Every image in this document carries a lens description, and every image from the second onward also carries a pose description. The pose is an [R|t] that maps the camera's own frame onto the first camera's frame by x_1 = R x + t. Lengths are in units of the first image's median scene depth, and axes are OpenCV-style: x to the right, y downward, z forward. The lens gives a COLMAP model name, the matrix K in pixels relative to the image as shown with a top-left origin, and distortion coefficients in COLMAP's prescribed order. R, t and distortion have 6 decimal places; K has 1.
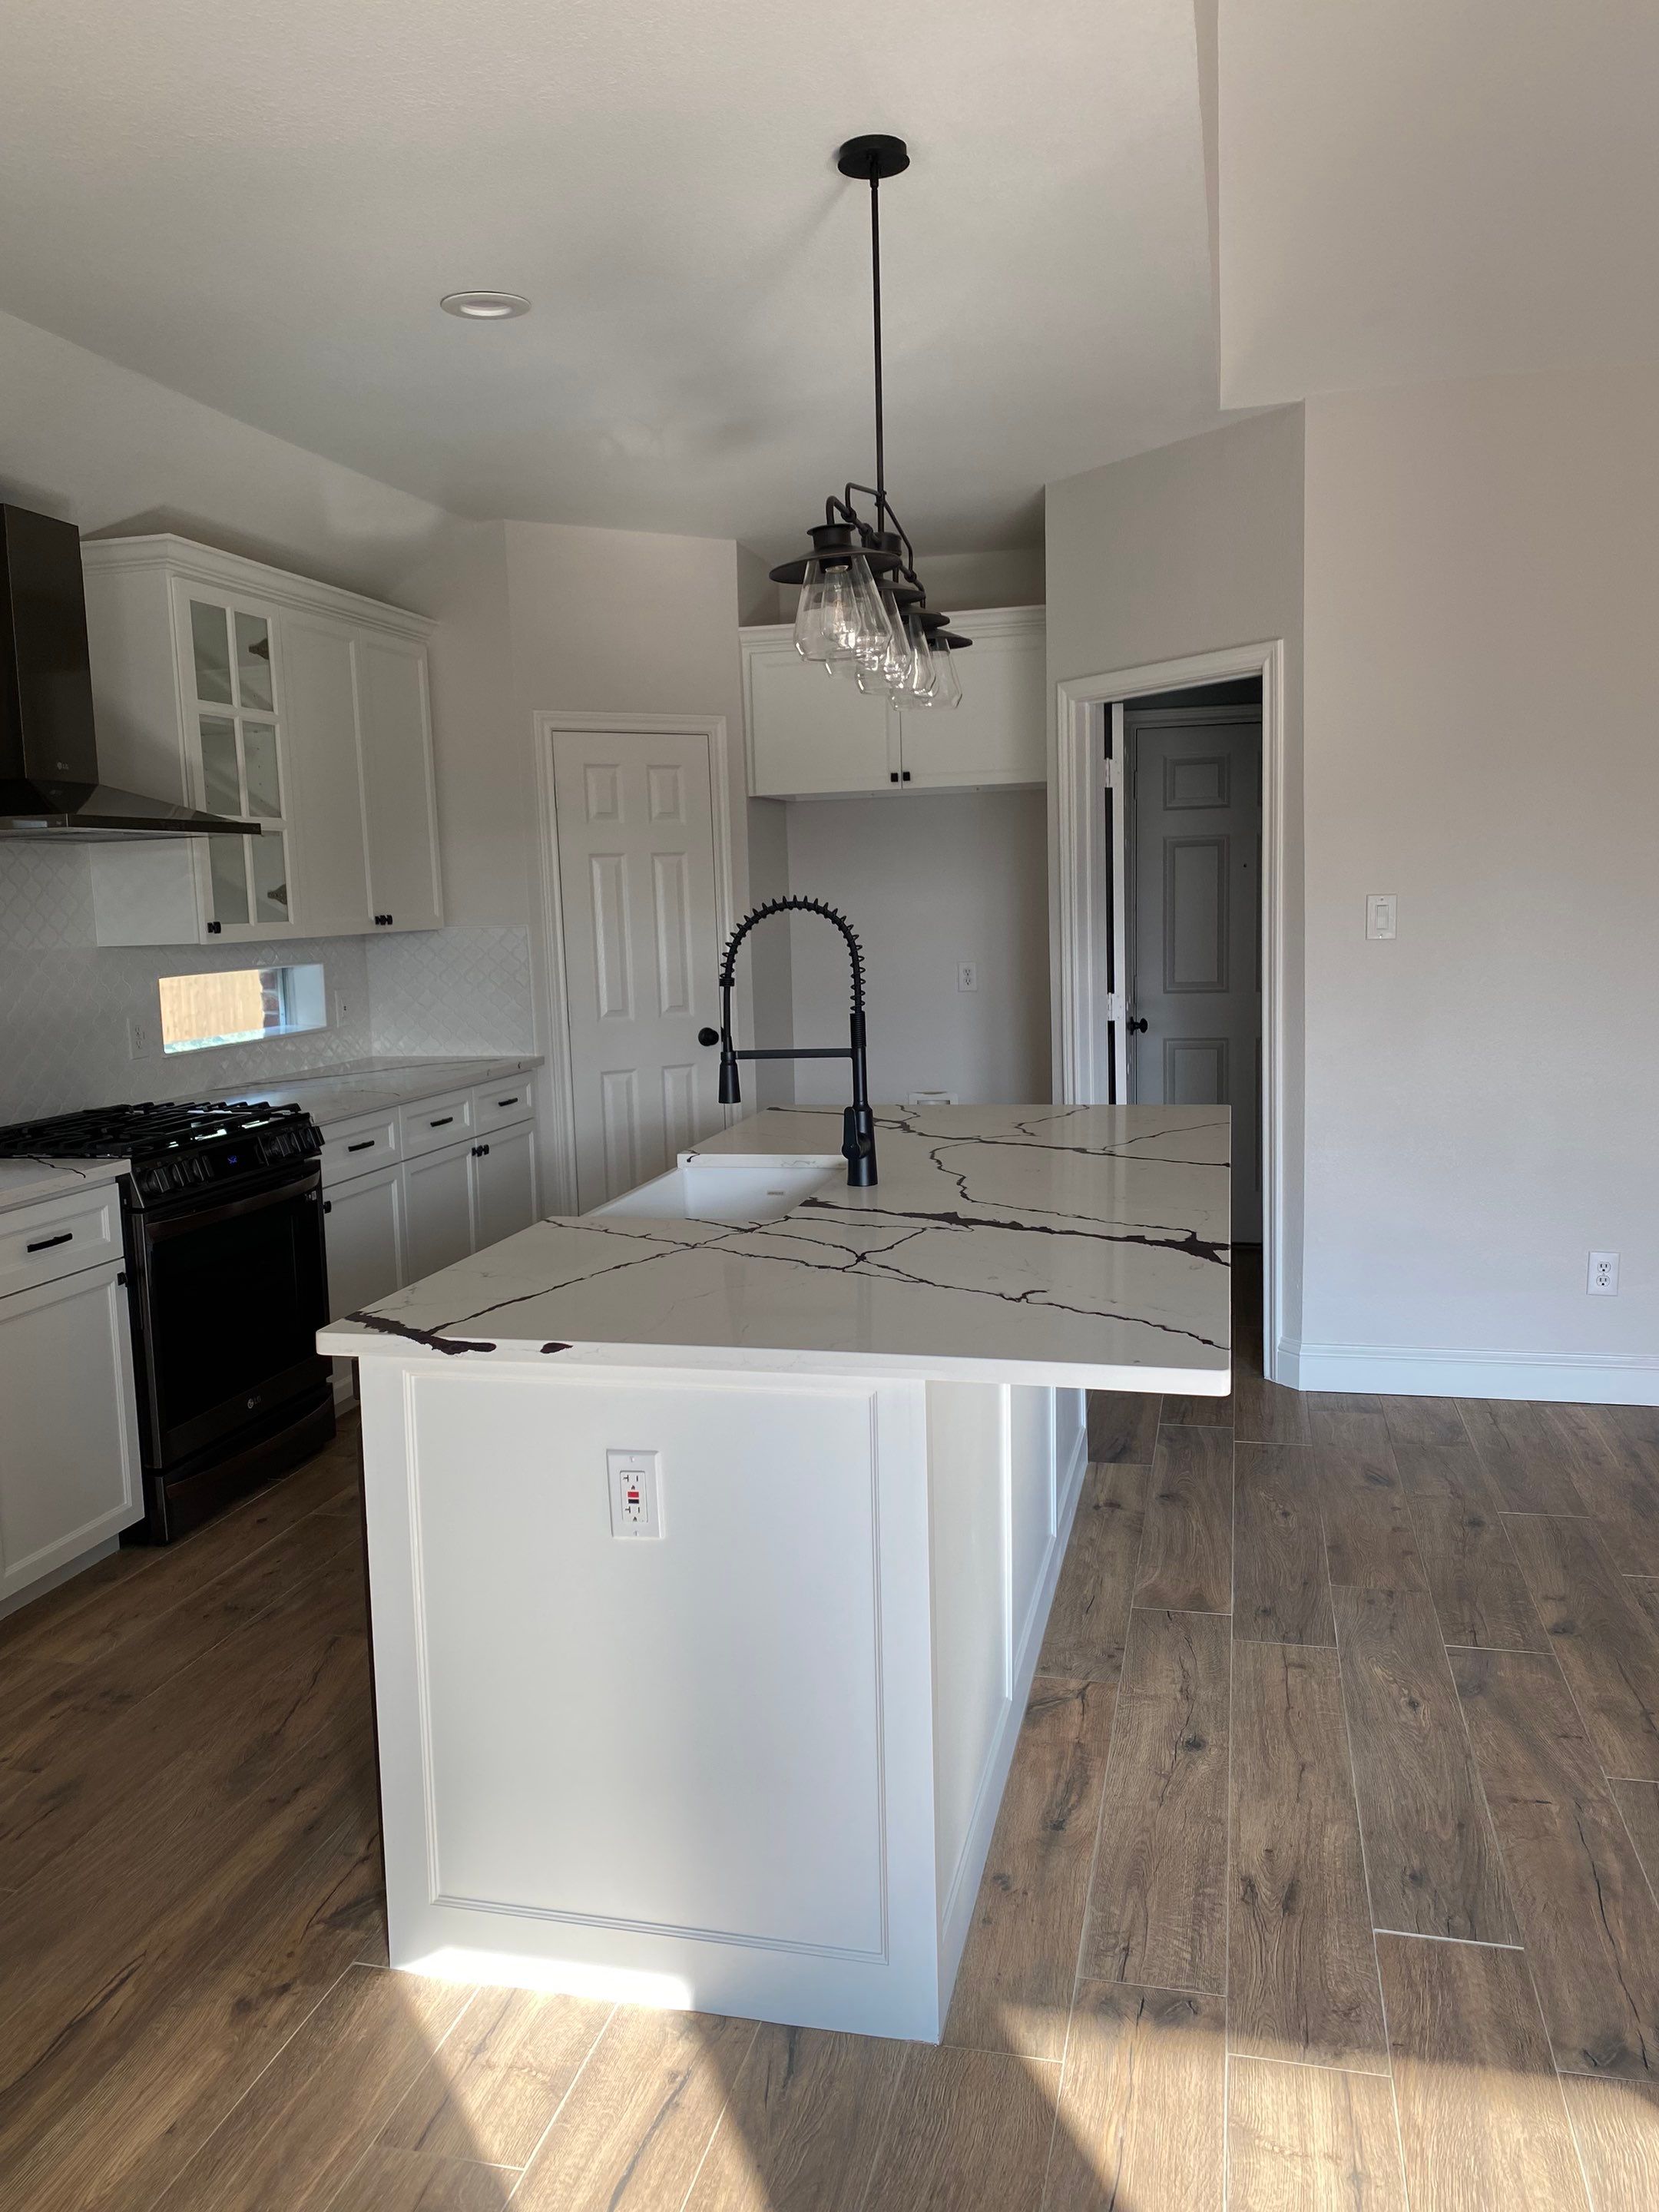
lens RADIAL K [[1675.6, 0, 816.4], [0, 1675.6, 1090.6], [0, 0, 1]] dist [0.028775, -0.012924]
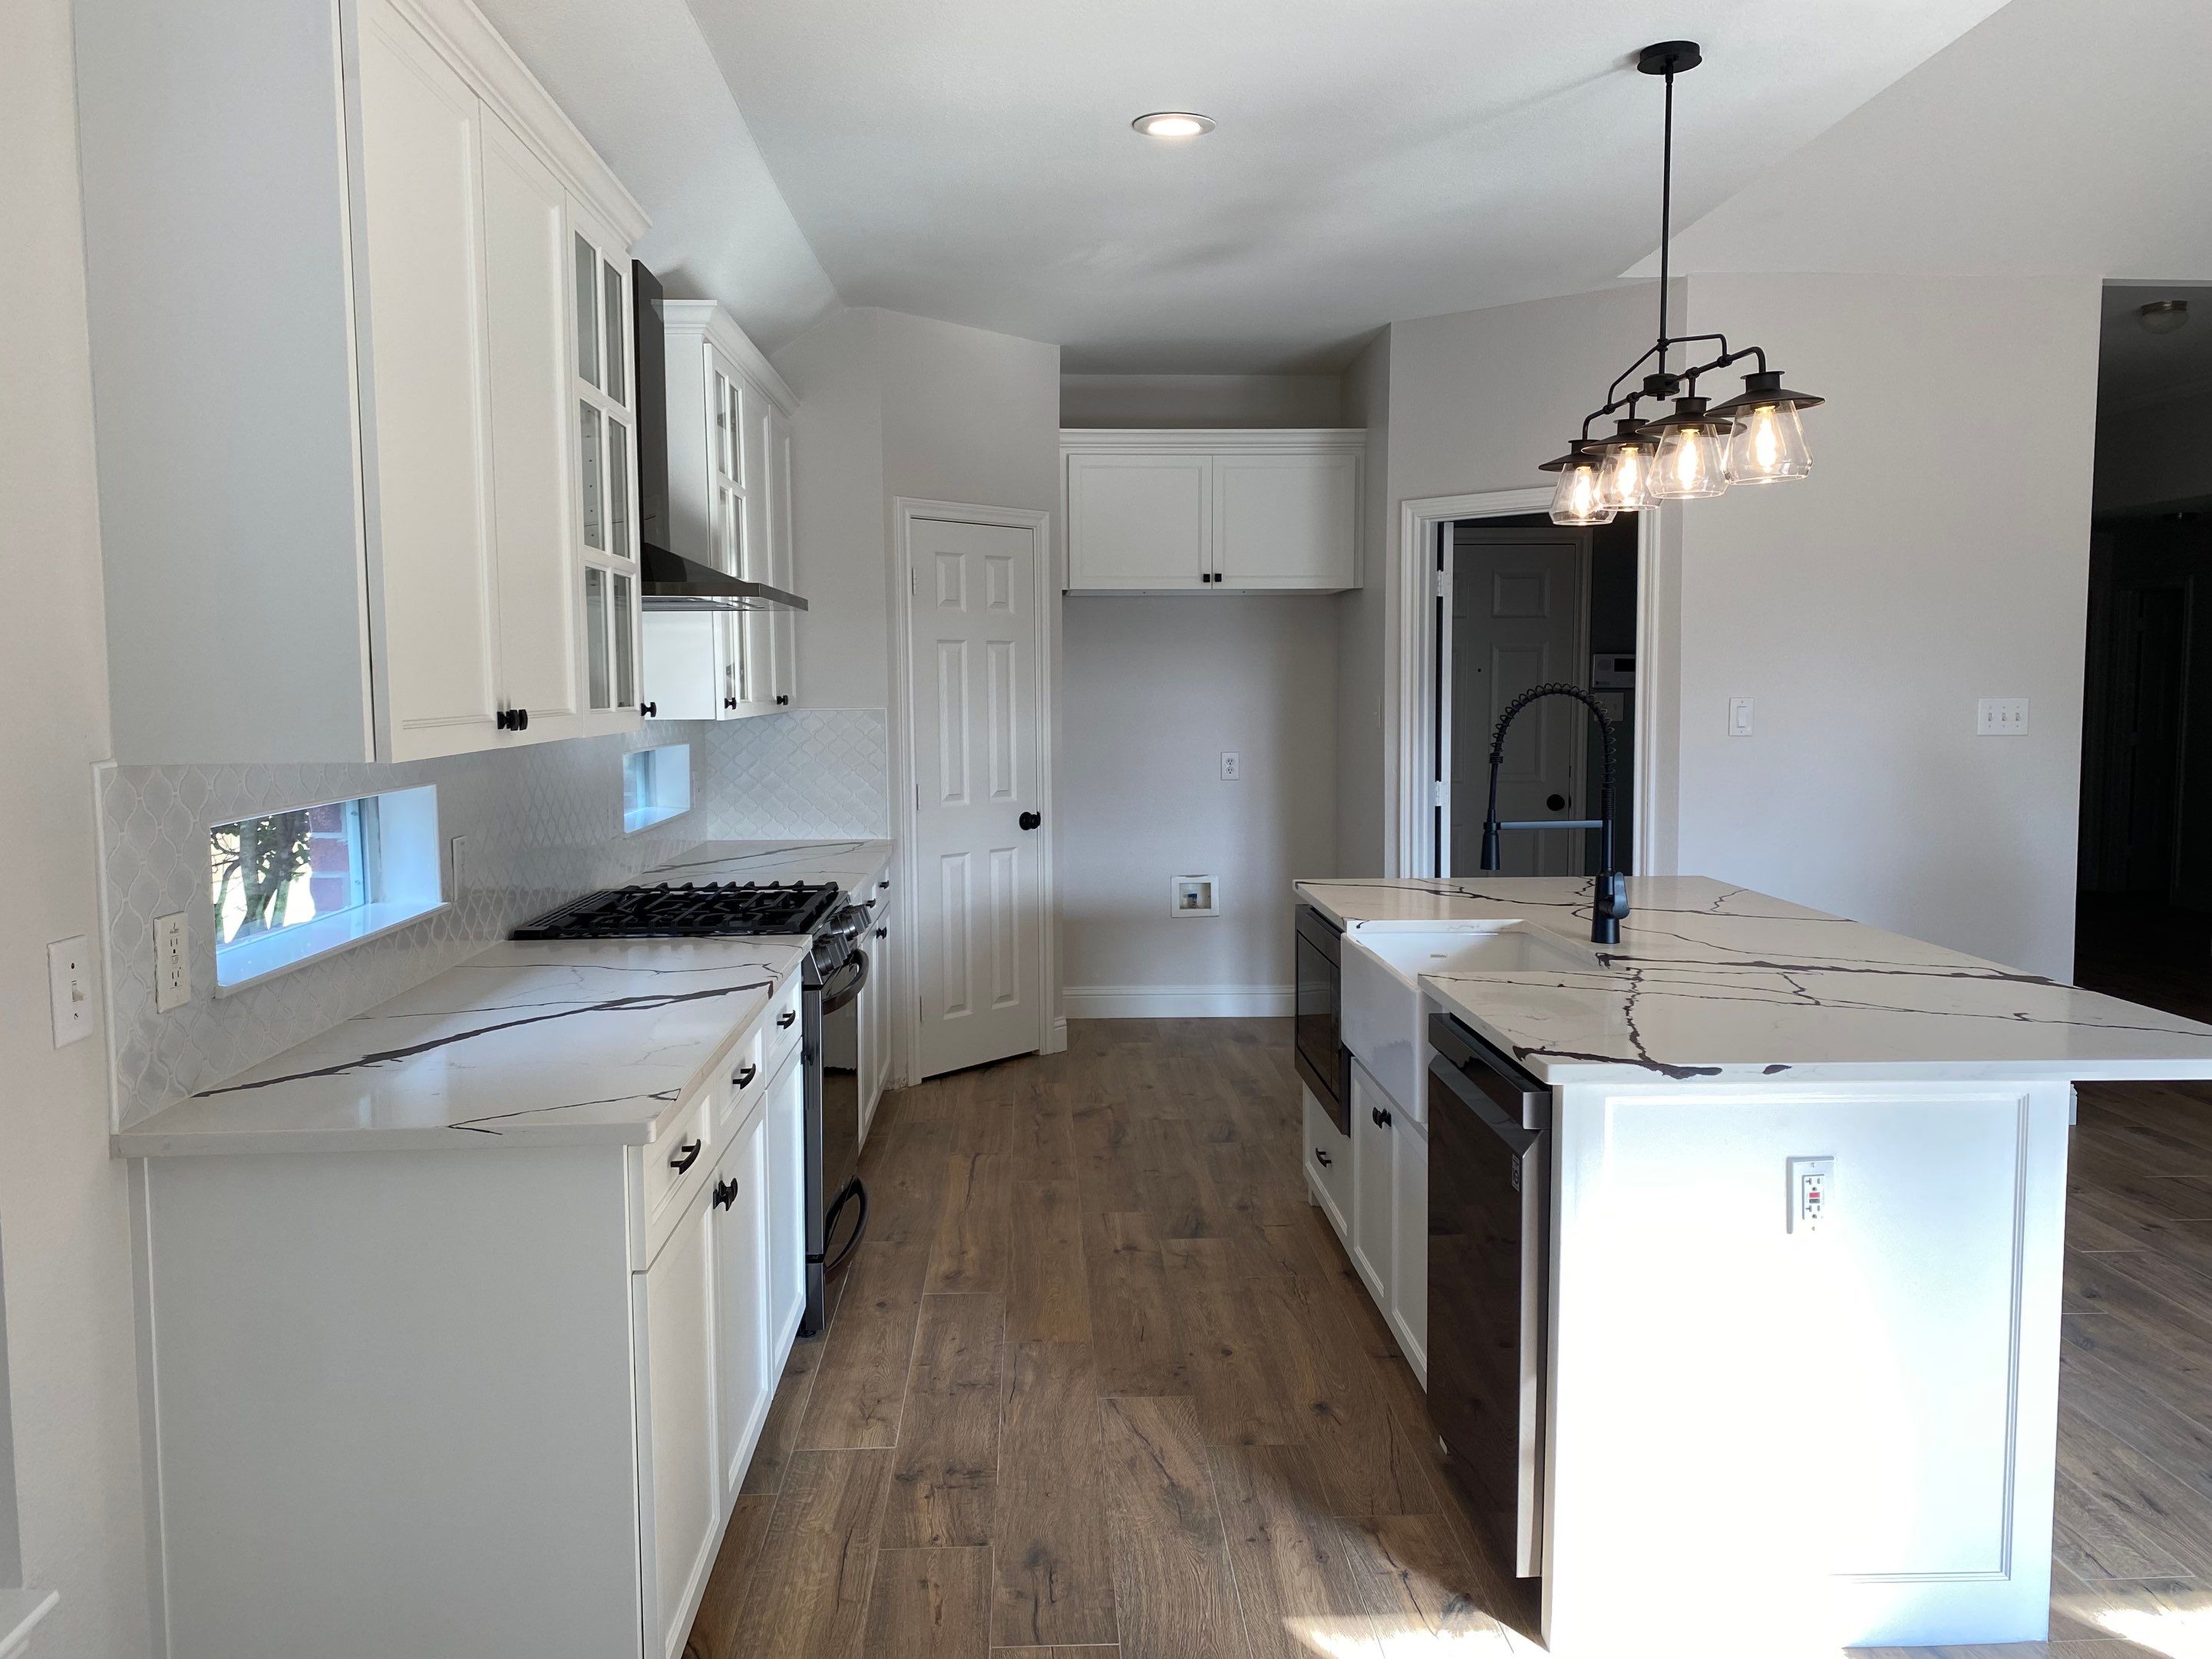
lens RADIAL K [[1675.4, 0, 1114.1], [0, 1675.4, 820.4], [0, 0, 1]] dist [0.028775, -0.012924]
pose [[0.956628, 0.002073, 0.291304, -0.619748], [0.009876, 0.999169, -0.039545, 0.016248], [-0.291143, 0.040707, 0.955813, 0.013649]]
